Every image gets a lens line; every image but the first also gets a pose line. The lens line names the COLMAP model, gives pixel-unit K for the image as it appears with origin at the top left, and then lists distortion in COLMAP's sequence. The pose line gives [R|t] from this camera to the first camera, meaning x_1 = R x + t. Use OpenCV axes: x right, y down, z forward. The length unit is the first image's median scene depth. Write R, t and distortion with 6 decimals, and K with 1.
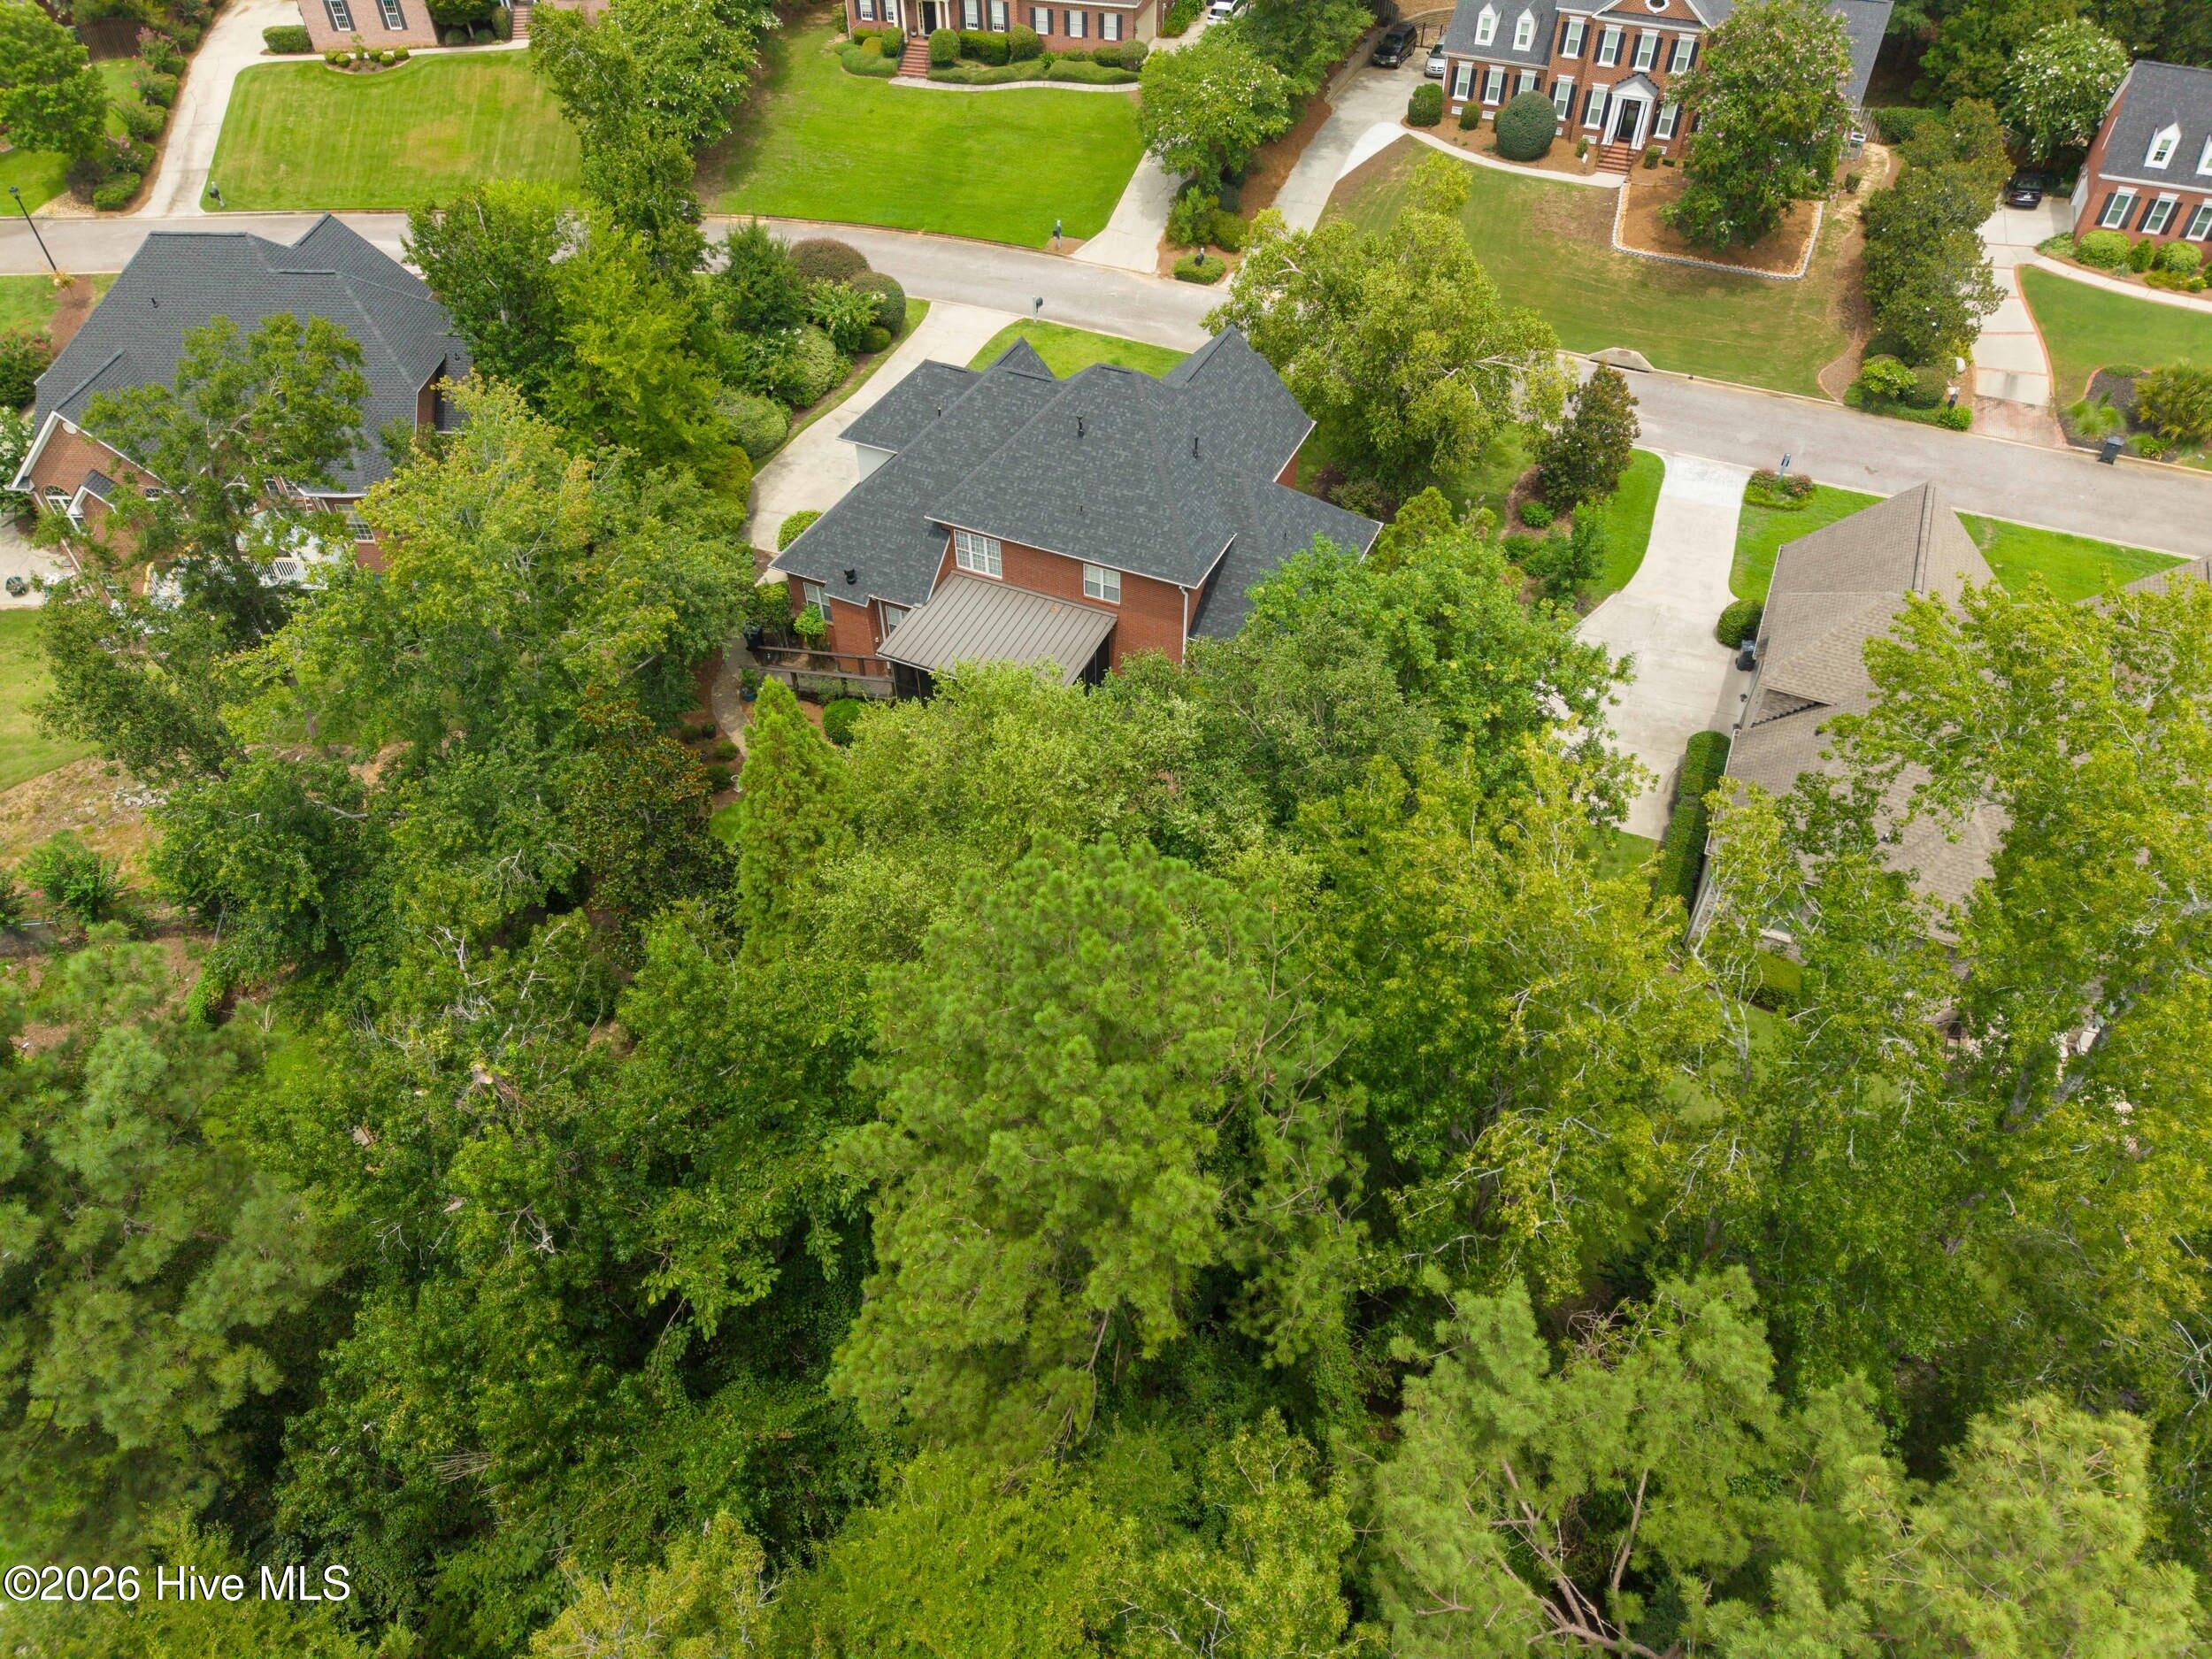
lens RADIAL K [[1523.9, 0, 1103.7], [0, 1523.9, 822.3], [0, 0, 1]] dist [0.013415, -0.008803]
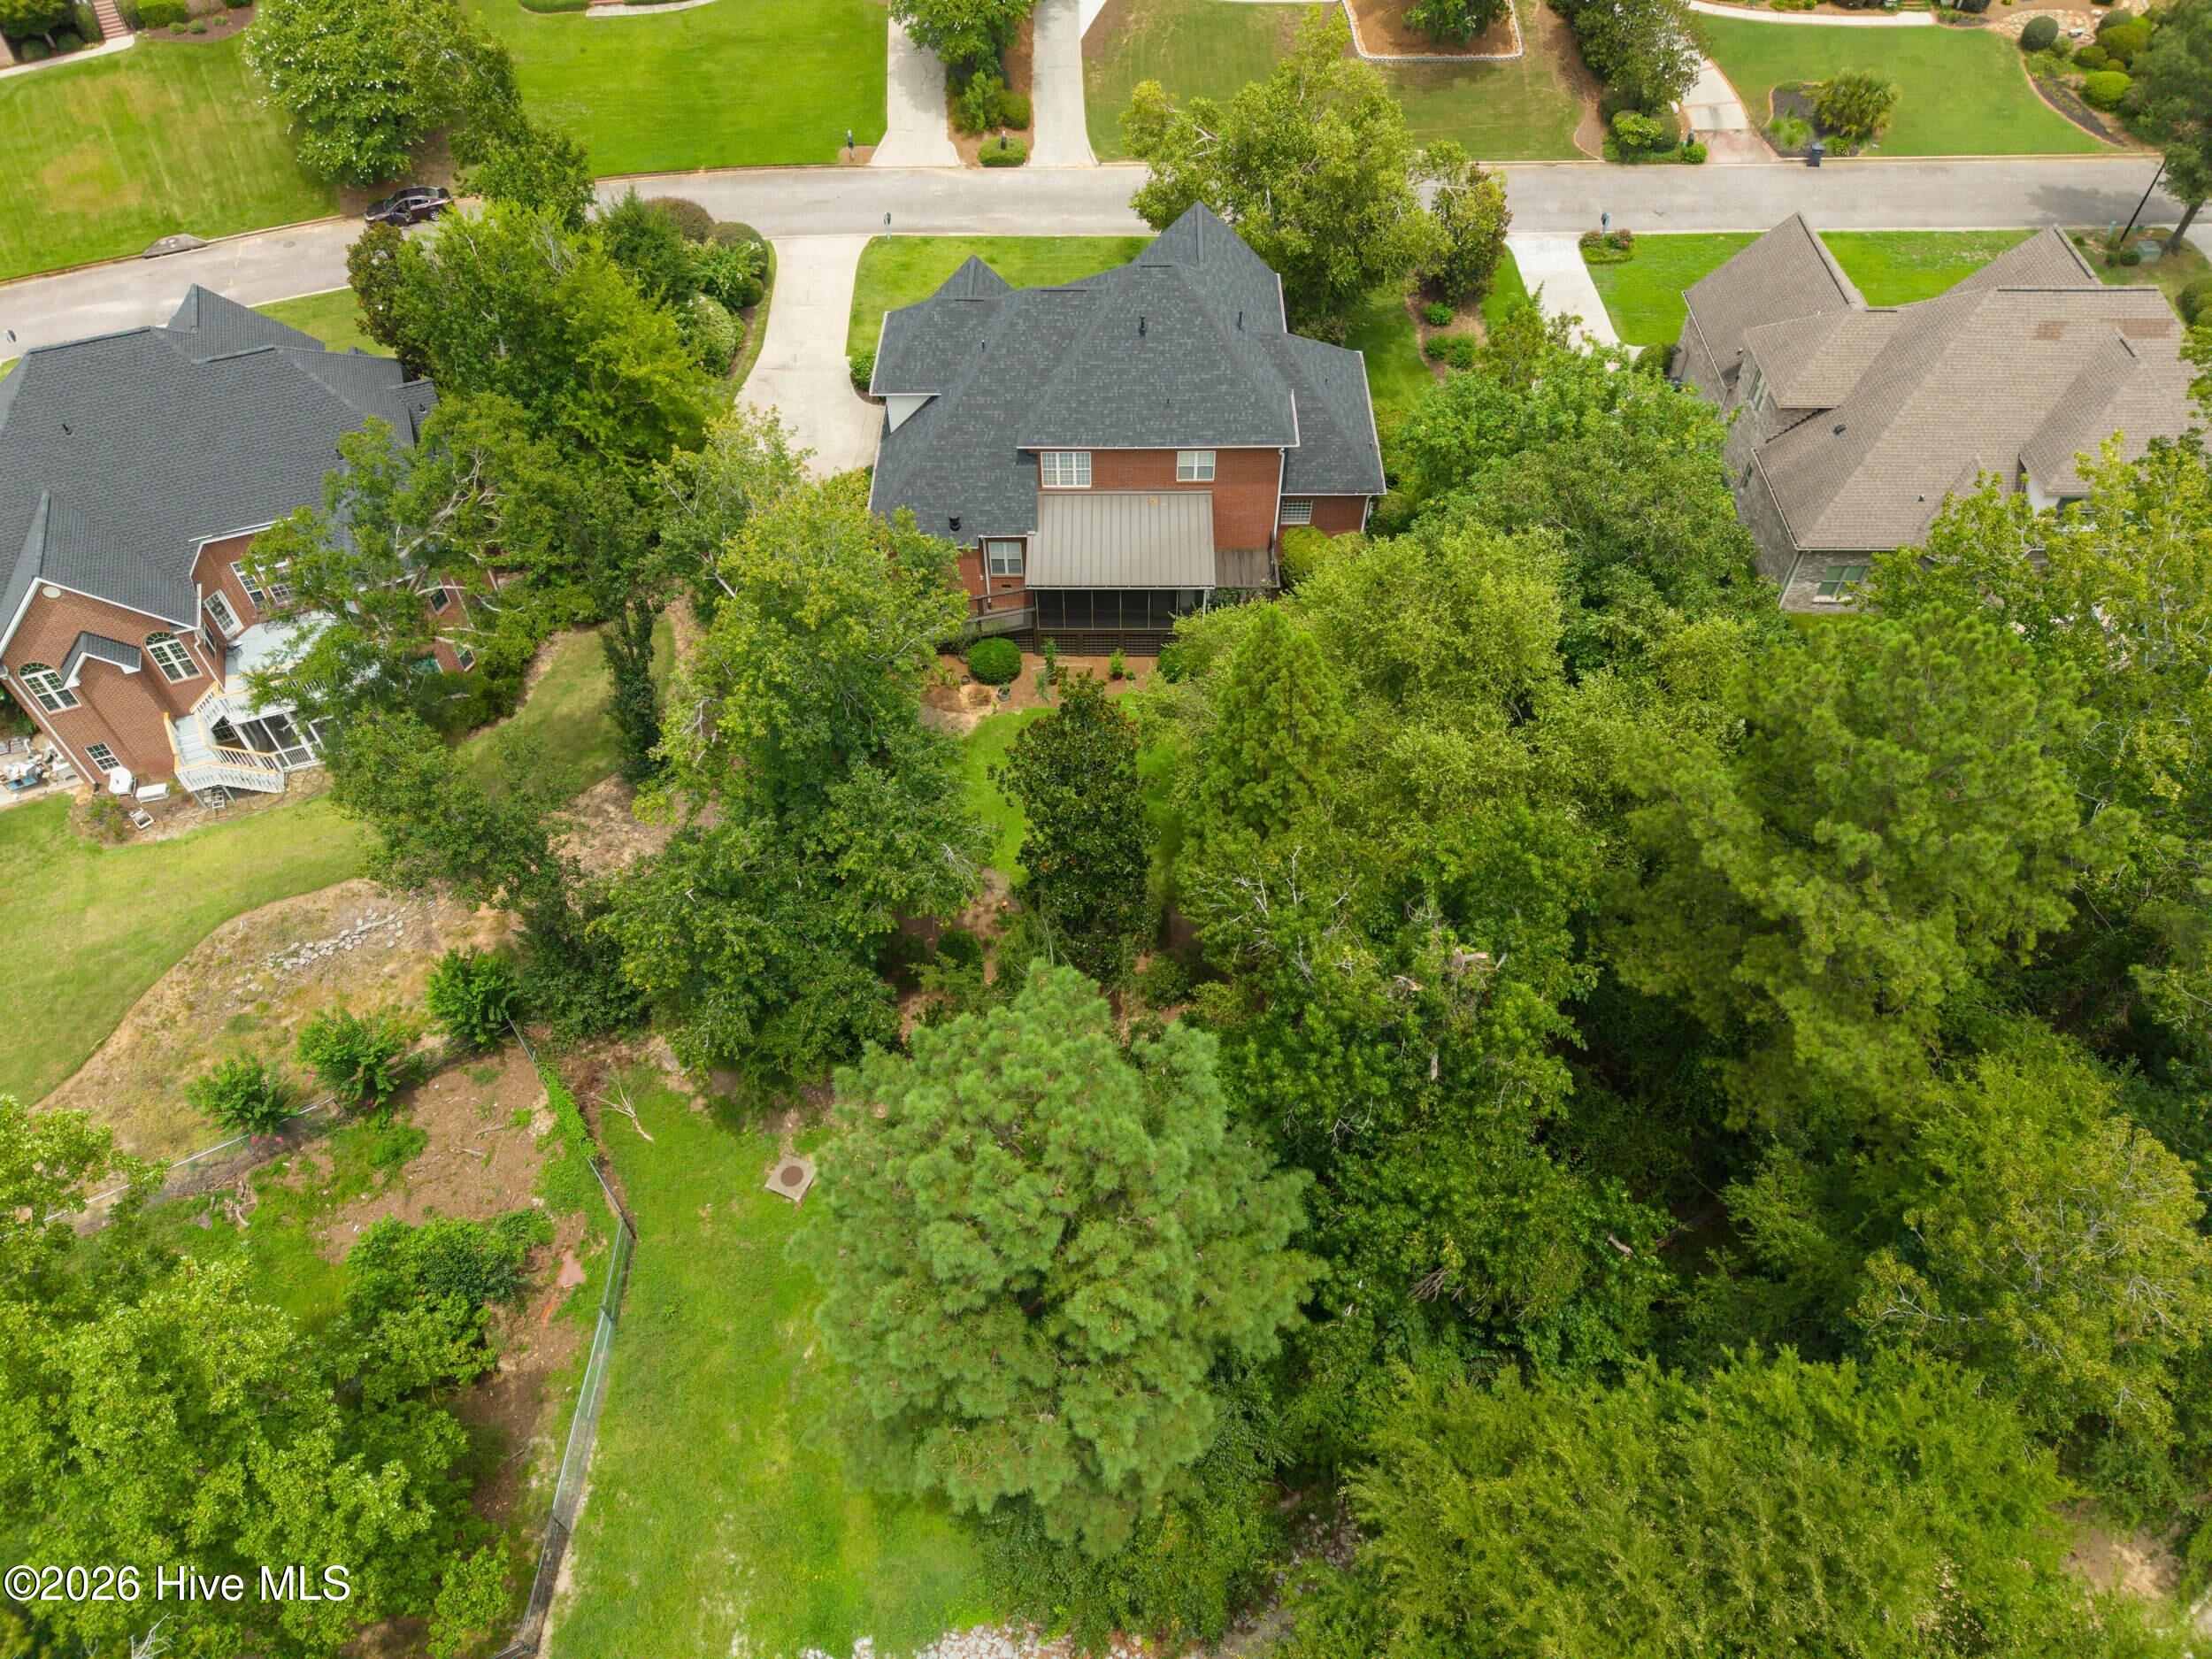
lens RADIAL K [[1523.9, 0, 1115.5], [0, 1523.9, 837.3], [0, 0, 1]] dist [0.013415, -0.008803]
pose [[0.909982, -0.317258, 0.266985, -0.333370], [0.288769, 0.946954, 0.141036, -0.059849], [-0.297567, -0.051243, 0.953325, -0.020807]]
